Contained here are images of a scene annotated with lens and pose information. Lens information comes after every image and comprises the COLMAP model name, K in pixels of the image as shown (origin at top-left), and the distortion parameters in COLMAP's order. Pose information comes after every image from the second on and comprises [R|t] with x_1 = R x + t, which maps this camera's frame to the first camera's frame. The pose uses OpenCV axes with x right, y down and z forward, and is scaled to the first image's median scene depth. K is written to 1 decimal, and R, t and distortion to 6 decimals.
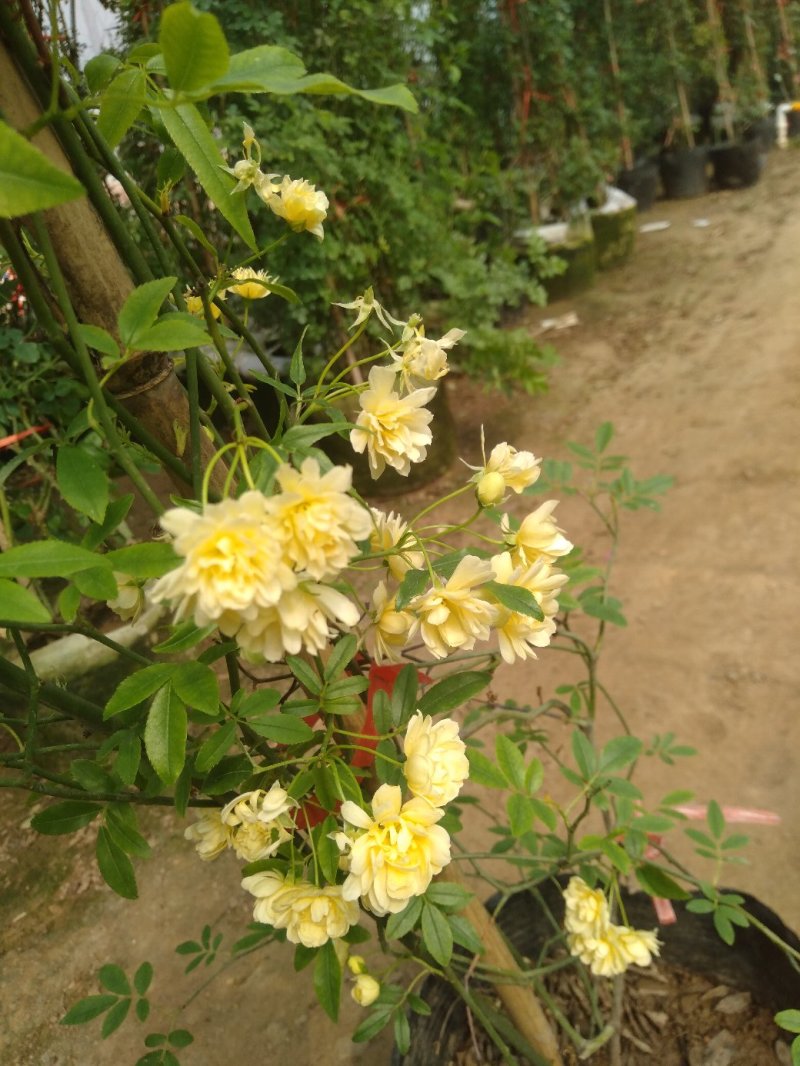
lens RADIAL K [[793.3, 0, 400.0], [0, 793.3, 533.0], [0, 0, 1]] dist [-0.003545, -0.008499]
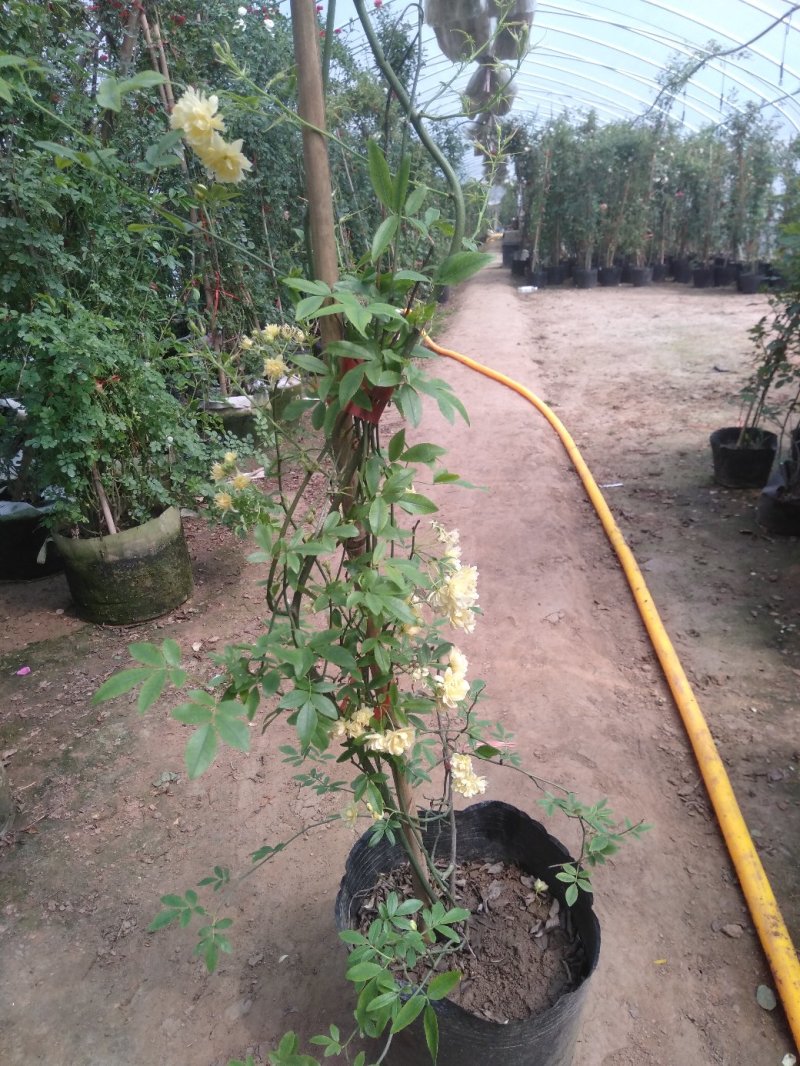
lens RADIAL K [[794.7, 0, 367.6], [0, 794.7, 541.5], [0, 0, 1]] dist [0.004455, -0.008432]
pose [[0.916753, -0.007032, 0.399392, -0.604063], [0.070437, 0.987024, -0.144302, 0.094713], [-0.393195, 0.160421, 0.905352, -0.702551]]
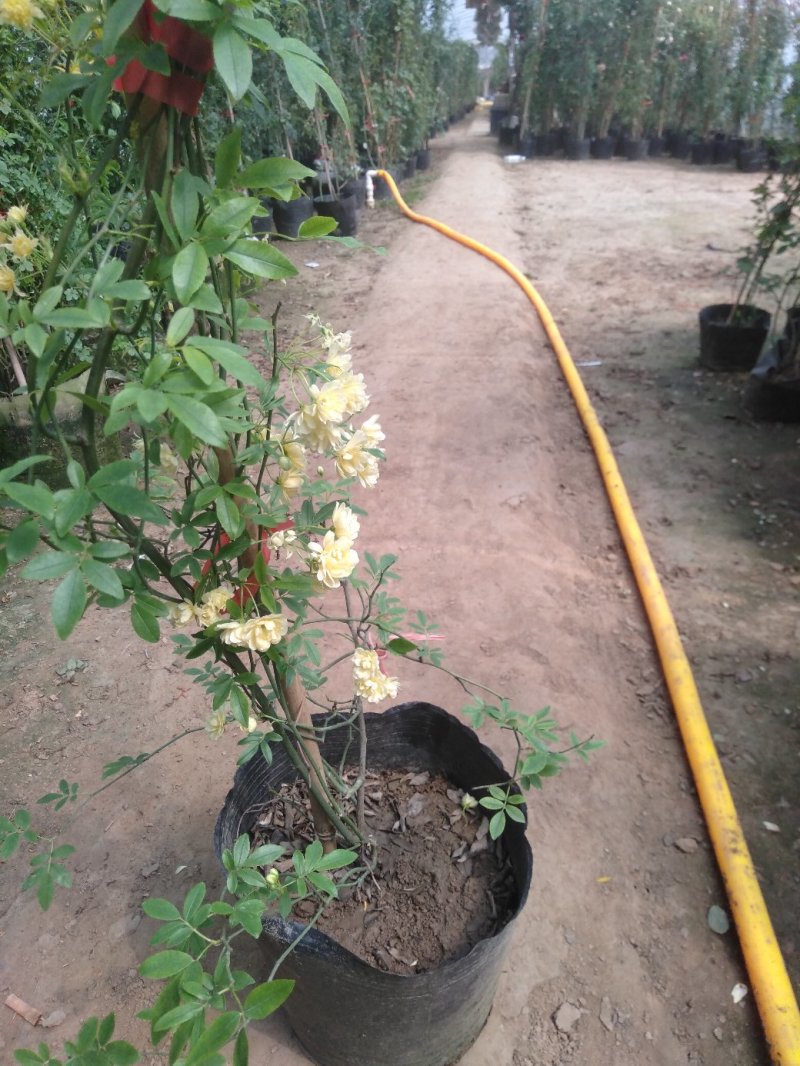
lens RADIAL K [[794.7, 0, 367.6], [0, 794.7, 541.5], [0, 0, 1]] dist [0.004455, -0.008432]
pose [[0.904215, -0.039587, 0.425239, -0.331802], [0.047278, 0.998853, -0.007544, 0.137491], [-0.424453, 0.026926, 0.905050, -0.406781]]
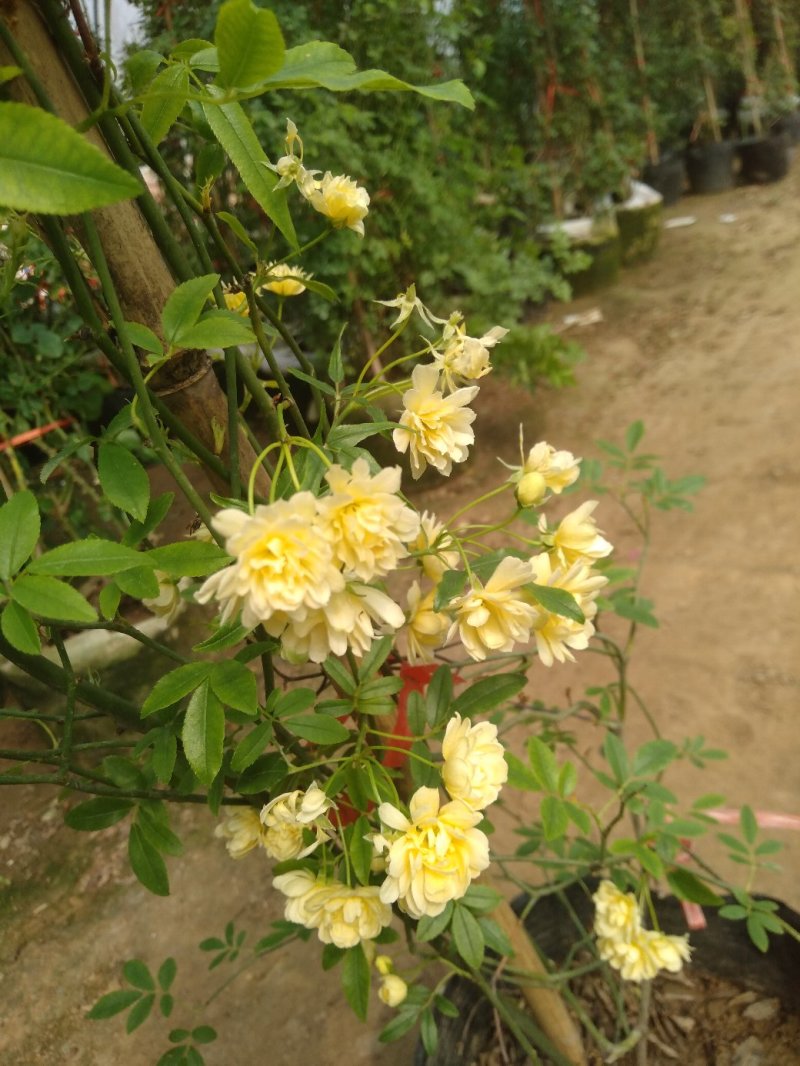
lens RADIAL K [[797.1, 0, 402.9], [0, 797.1, 532.3], [0, 0, 1]] dist [-0.007450, -0.007453]
pose [[0.999779, 0.008288, -0.019294, -0.012812], [-0.008221, 0.999960, 0.003555, -0.002108], [0.019323, -0.003395, 0.999808, 0.002279]]
